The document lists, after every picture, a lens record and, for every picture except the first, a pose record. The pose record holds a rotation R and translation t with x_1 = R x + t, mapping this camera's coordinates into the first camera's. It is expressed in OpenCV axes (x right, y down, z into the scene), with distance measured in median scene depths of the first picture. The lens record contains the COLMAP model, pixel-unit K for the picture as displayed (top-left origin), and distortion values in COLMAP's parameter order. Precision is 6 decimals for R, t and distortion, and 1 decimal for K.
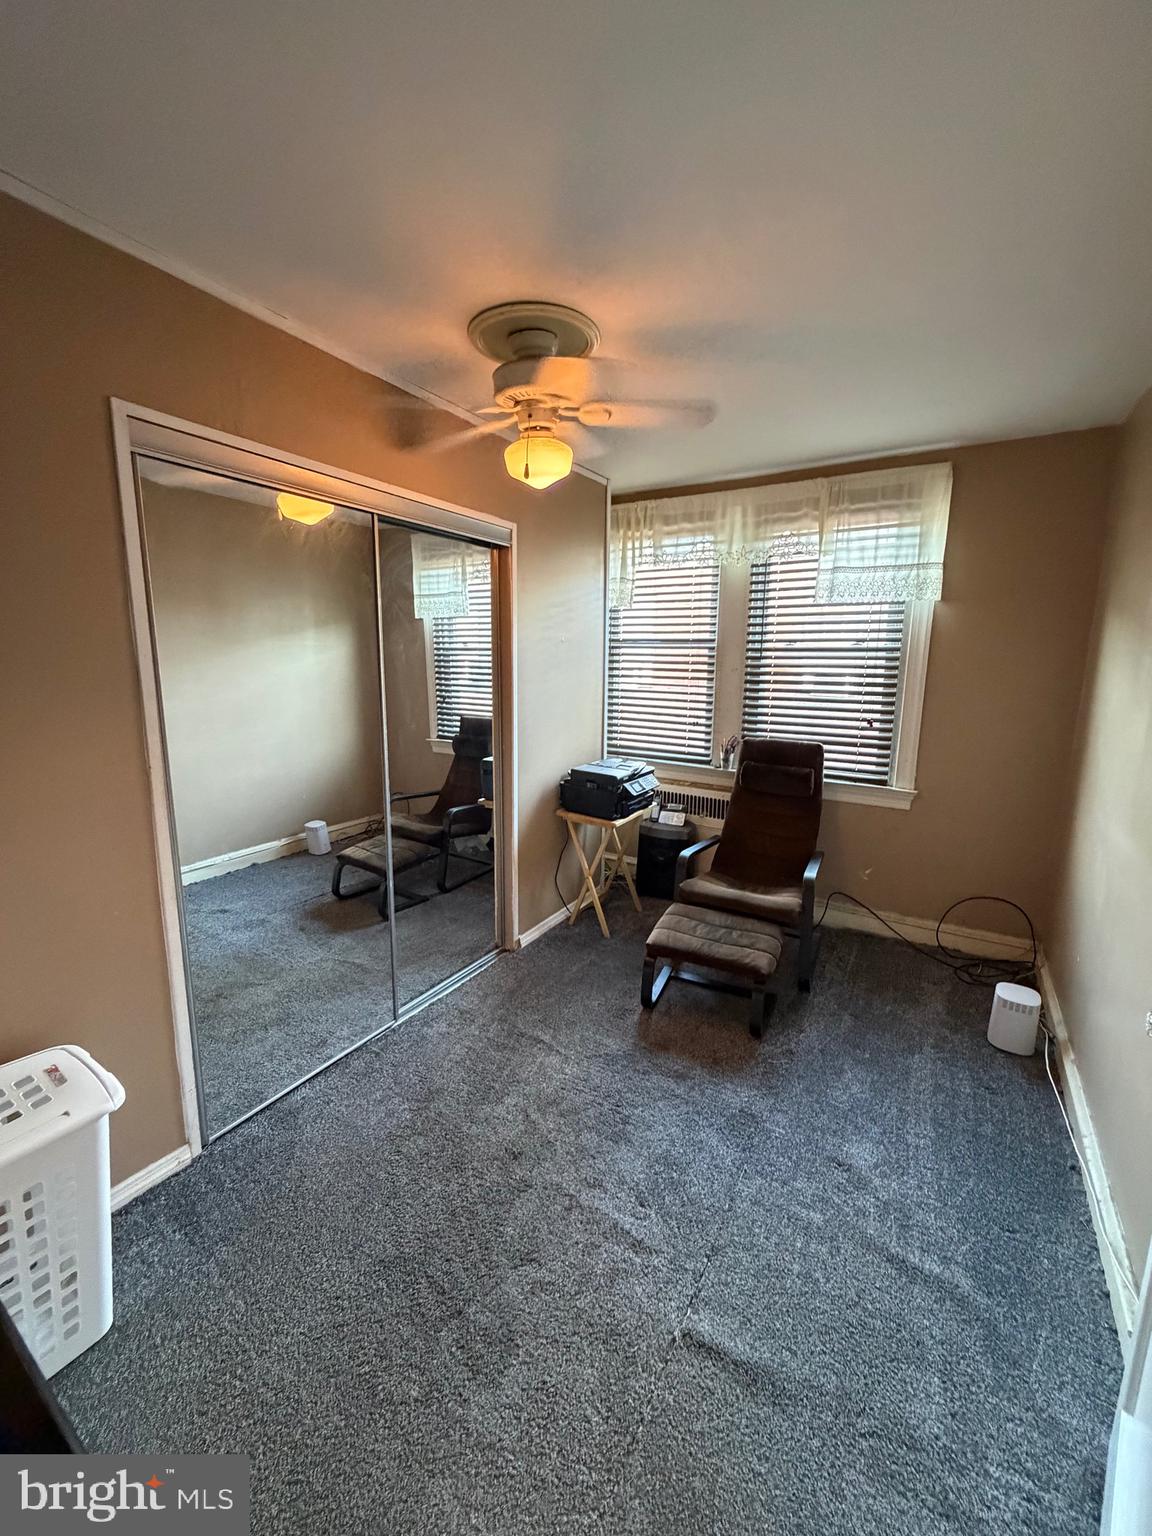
lens RADIAL K [[612.4, 0, 575.8], [0, 612.4, 769.1], [0, 0, 1]] dist [0.001267, 0.000038]
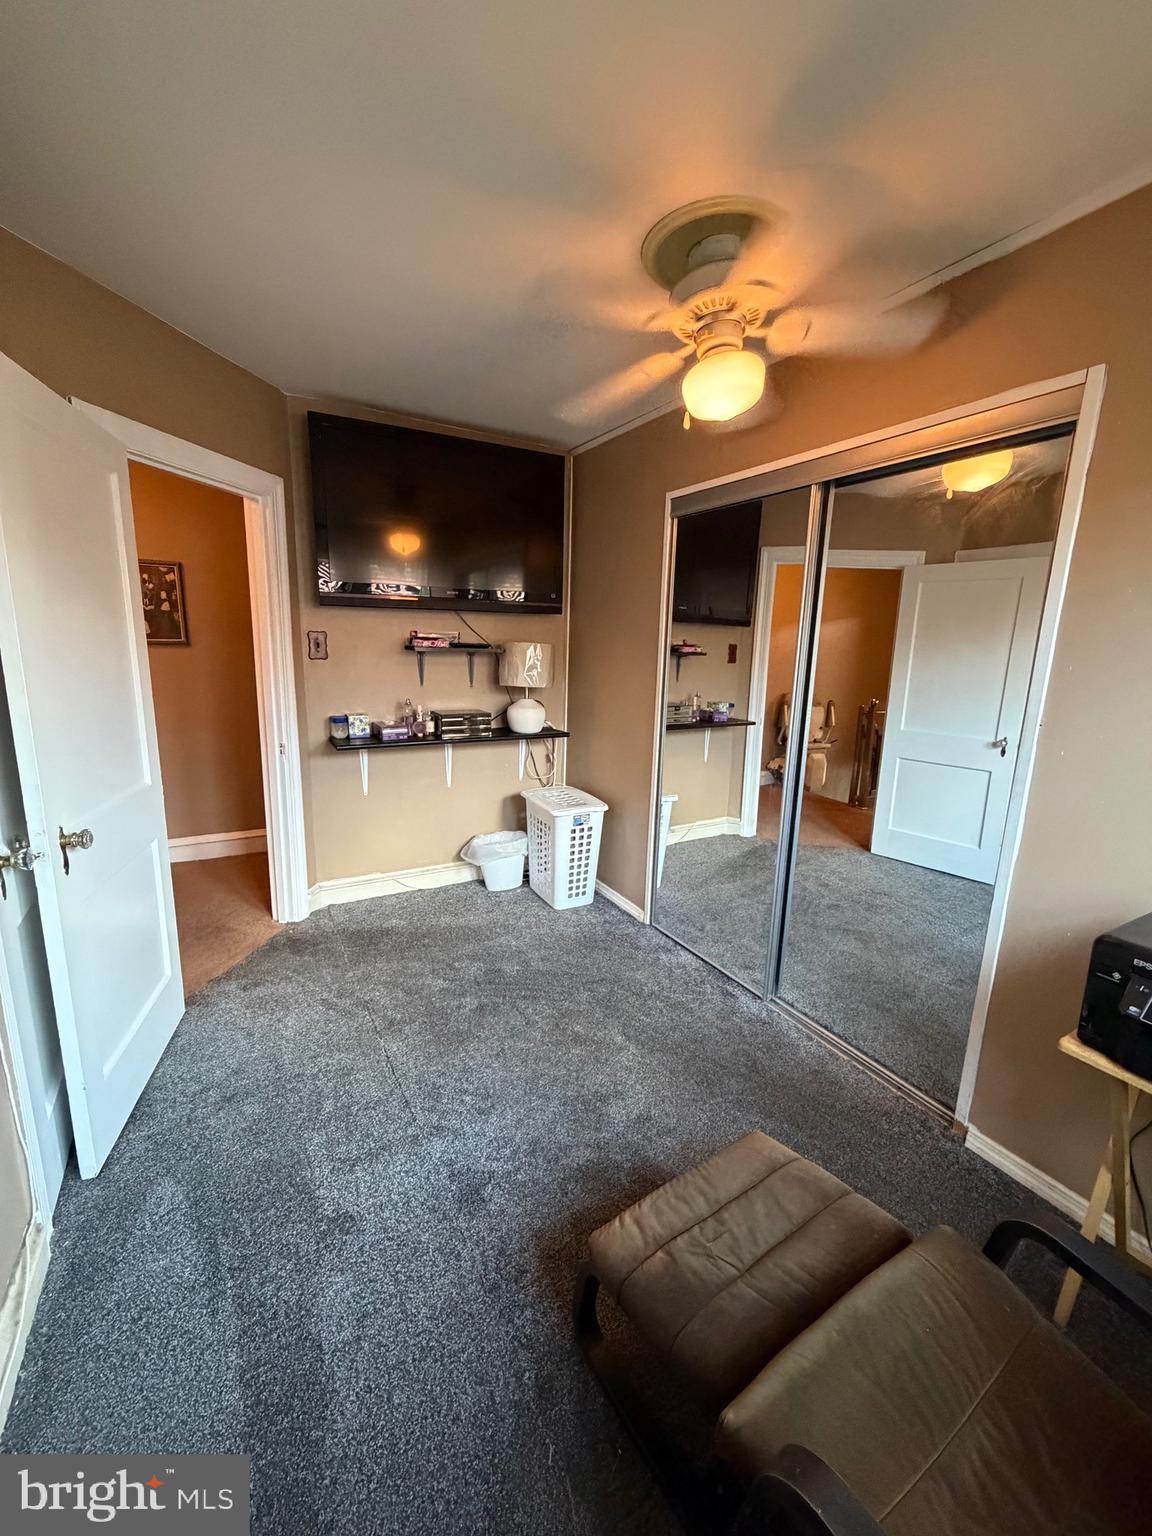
lens RADIAL K [[612.4, 0, 578.3], [0, 612.4, 758.9], [0, 0, 1]] dist [0.001267, 0.000038]
pose [[-0.468068, 0.152770, -0.870387, 0.597299], [-0.186229, 0.945771, 0.266149, -0.151848], [0.863847, 0.286667, -0.414236, 0.943486]]
